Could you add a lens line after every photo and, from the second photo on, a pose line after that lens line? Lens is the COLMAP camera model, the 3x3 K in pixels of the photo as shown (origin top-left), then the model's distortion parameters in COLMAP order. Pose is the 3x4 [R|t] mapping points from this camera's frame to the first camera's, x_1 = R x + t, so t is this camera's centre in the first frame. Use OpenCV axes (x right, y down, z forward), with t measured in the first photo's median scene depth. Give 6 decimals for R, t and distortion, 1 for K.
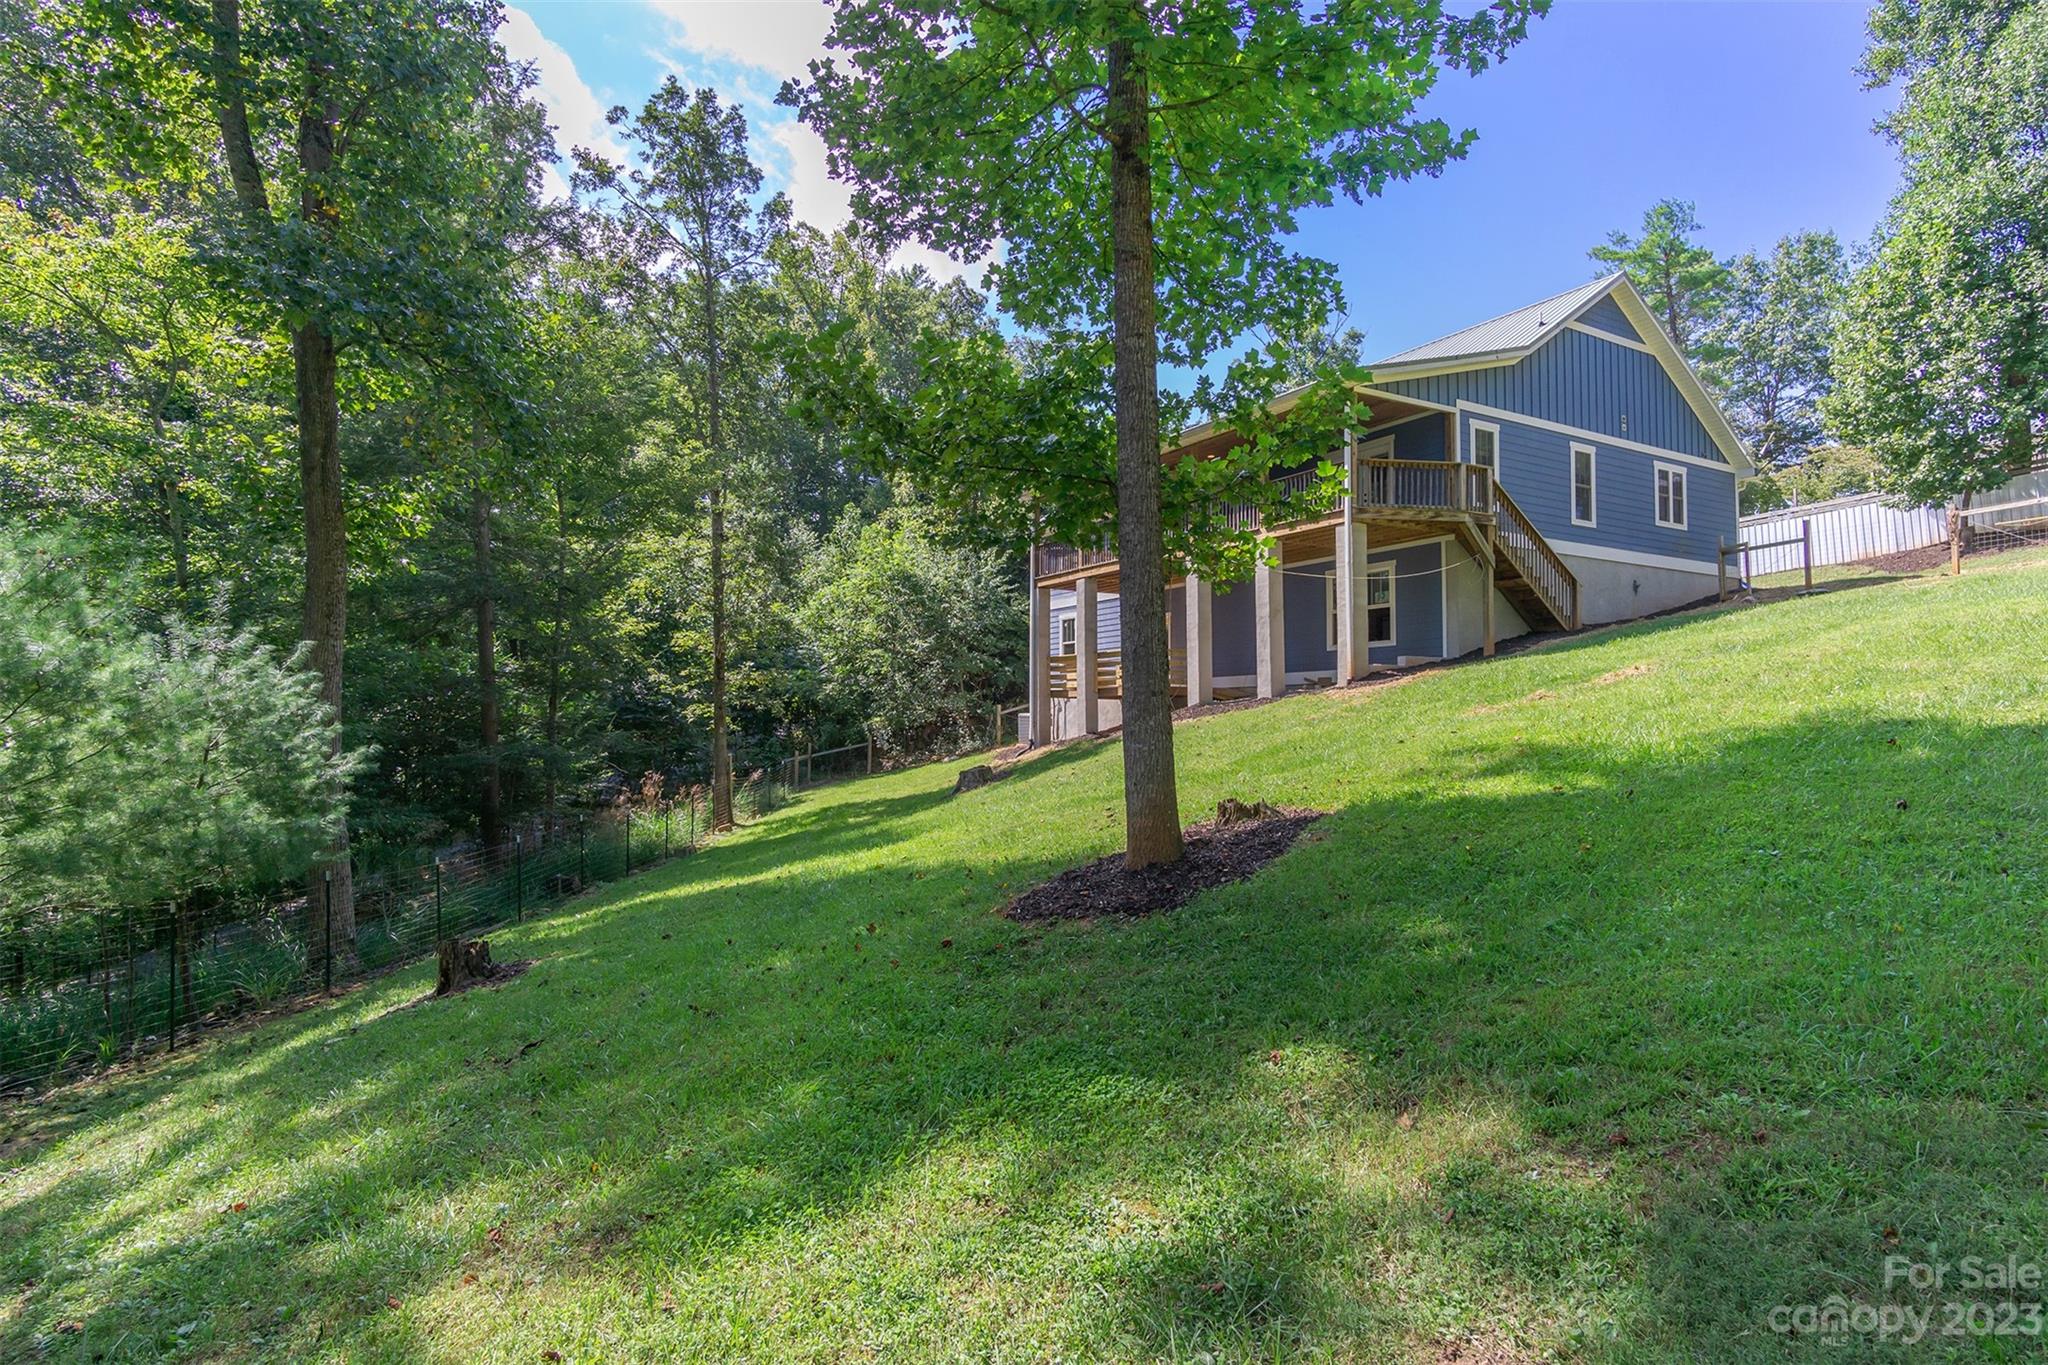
lens RADIAL K [[1101.6, 0, 1009.9], [0, 1101.6, 691.8], [0, 0, 1]] dist [0.006539, 0.002076]
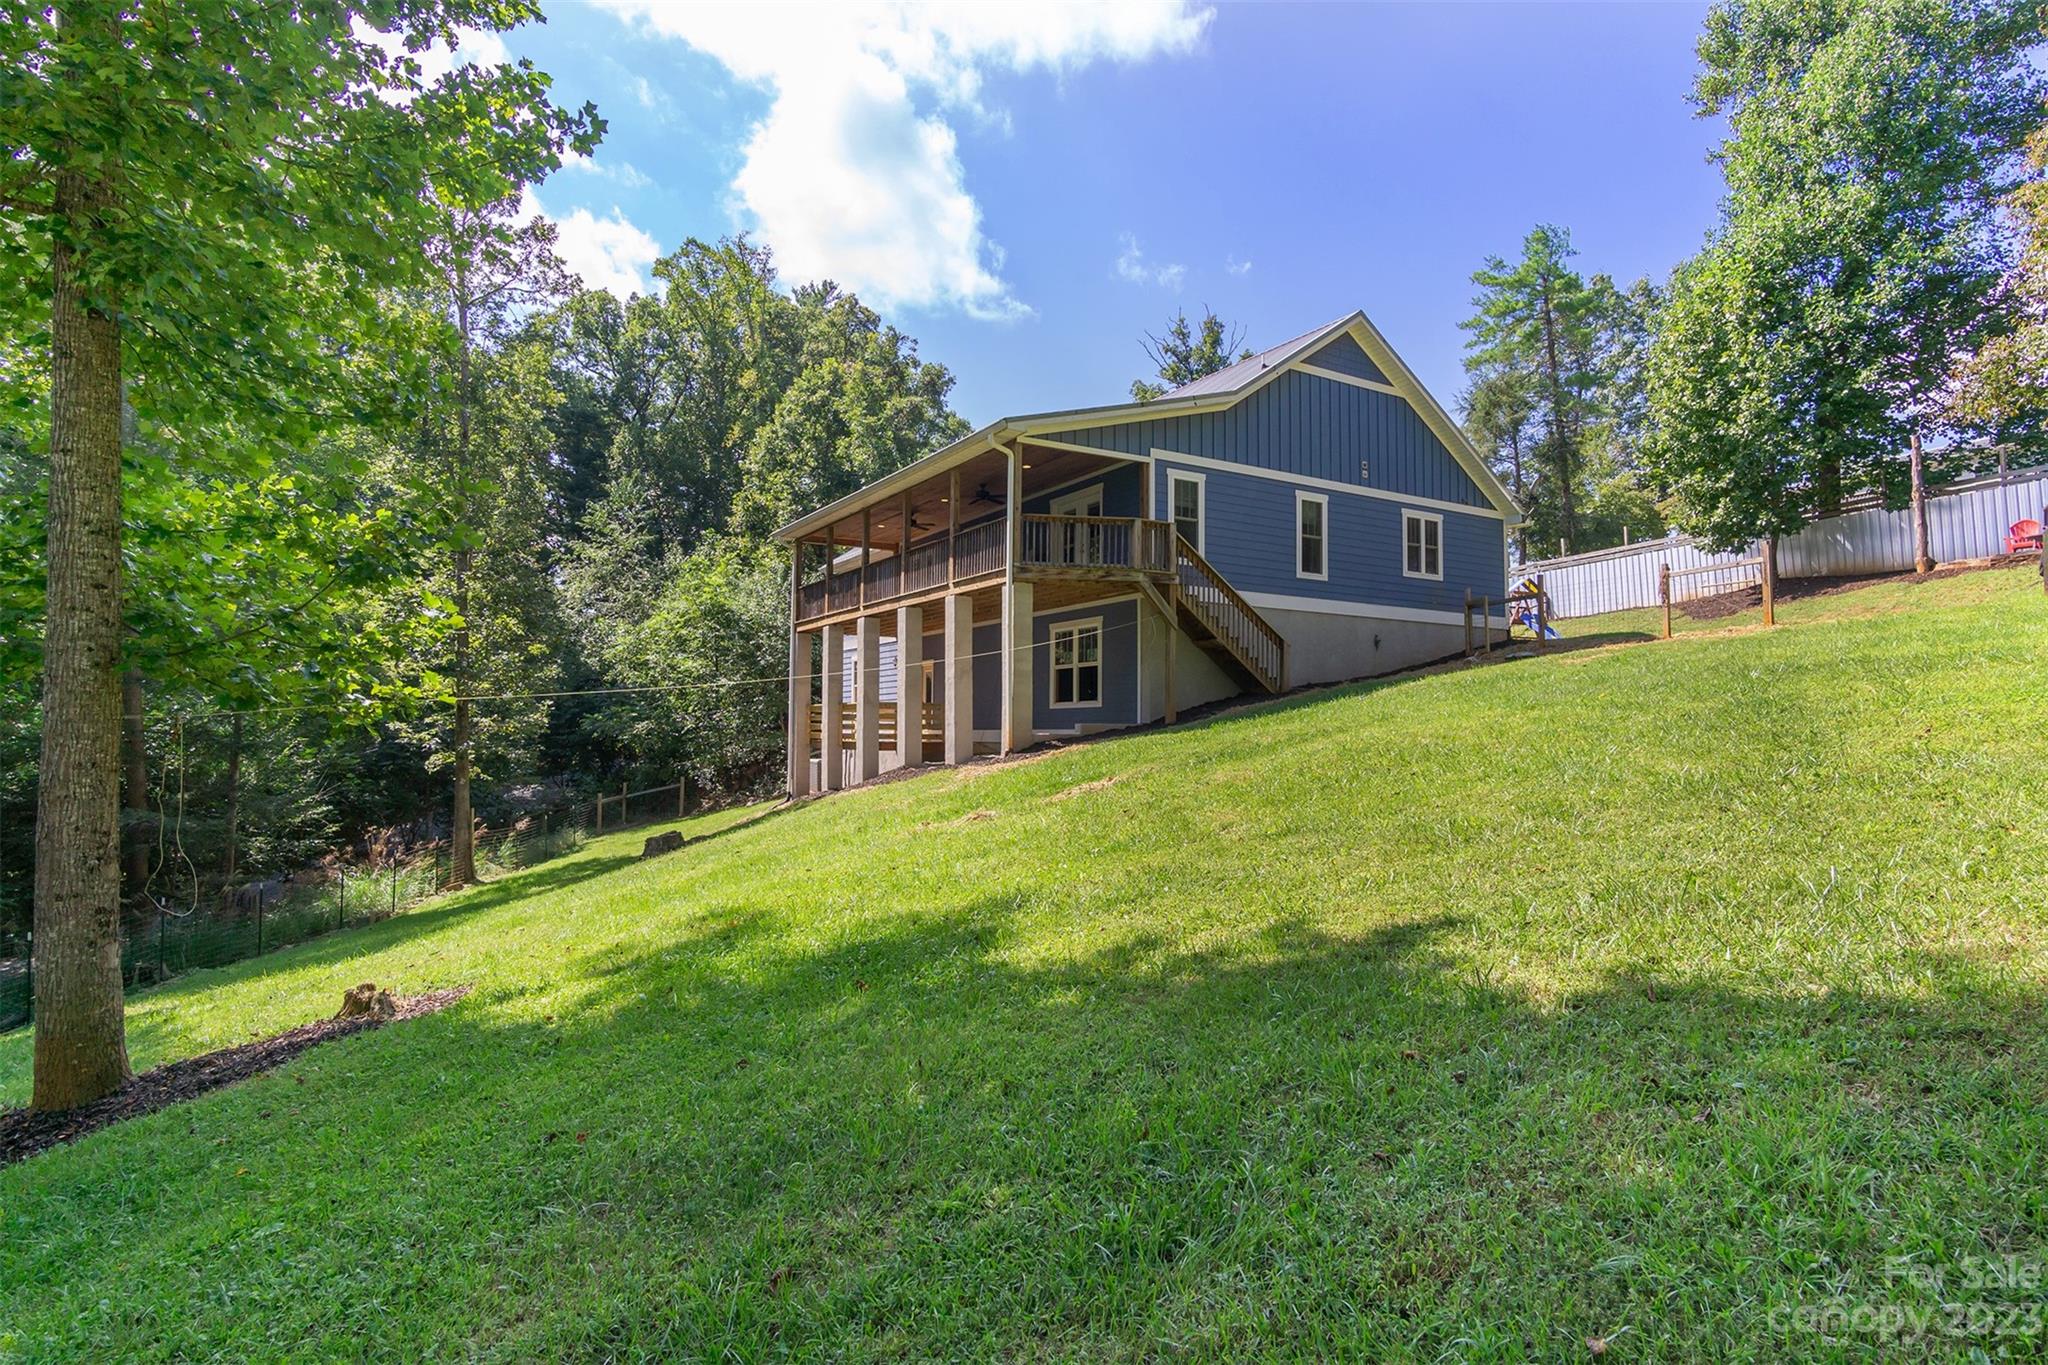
lens RADIAL K [[1101.6, 0, 1009.9], [0, 1101.6, 691.8], [0, 0, 1]] dist [0.006539, 0.002076]
pose [[0.999947, 0.003186, 0.009831, 0.225998], [-0.003107, 0.999963, -0.008027, -0.040660], [-0.009857, 0.007996, 0.999919, 0.052427]]
